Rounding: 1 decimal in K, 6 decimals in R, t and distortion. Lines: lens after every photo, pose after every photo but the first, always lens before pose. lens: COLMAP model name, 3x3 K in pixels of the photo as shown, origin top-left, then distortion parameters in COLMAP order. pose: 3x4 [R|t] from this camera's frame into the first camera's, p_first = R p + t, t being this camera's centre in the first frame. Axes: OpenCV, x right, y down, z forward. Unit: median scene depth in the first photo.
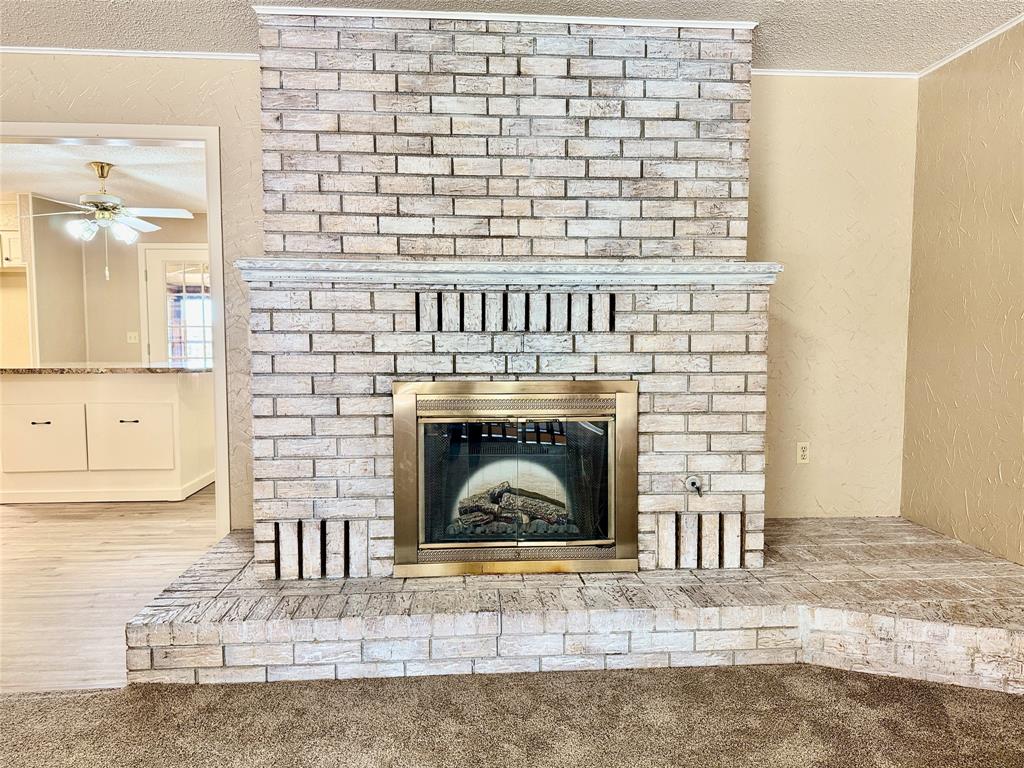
lens RADIAL K [[729.2, 0, 508.5], [0, 729.2, 379.5], [0, 0, 1]] dist [0.054900, -0.058663]
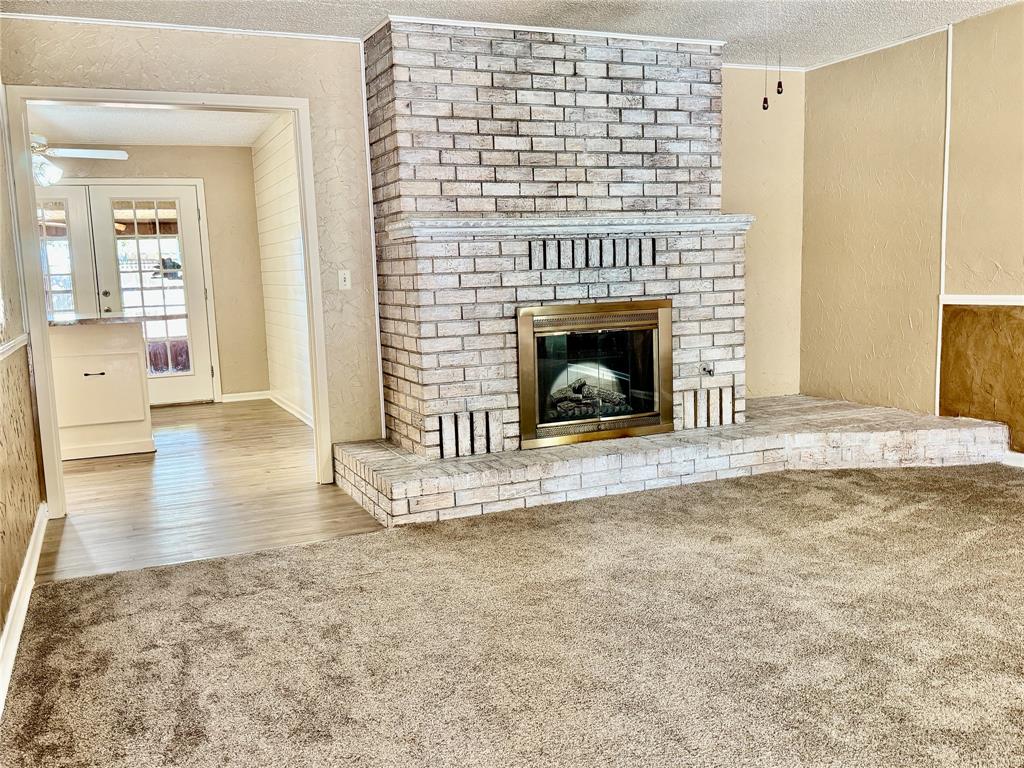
lens RADIAL K [[922.3, 0, 509.7], [0, 922.3, 382.8], [0, 0, 1]] dist [0.105288, -0.027483]
pose [[0.942663, -0.072044, 0.325876, -0.717011], [0.053961, 0.996477, 0.064205, 0.030996], [-0.329354, -0.042939, 0.943230, -0.612766]]
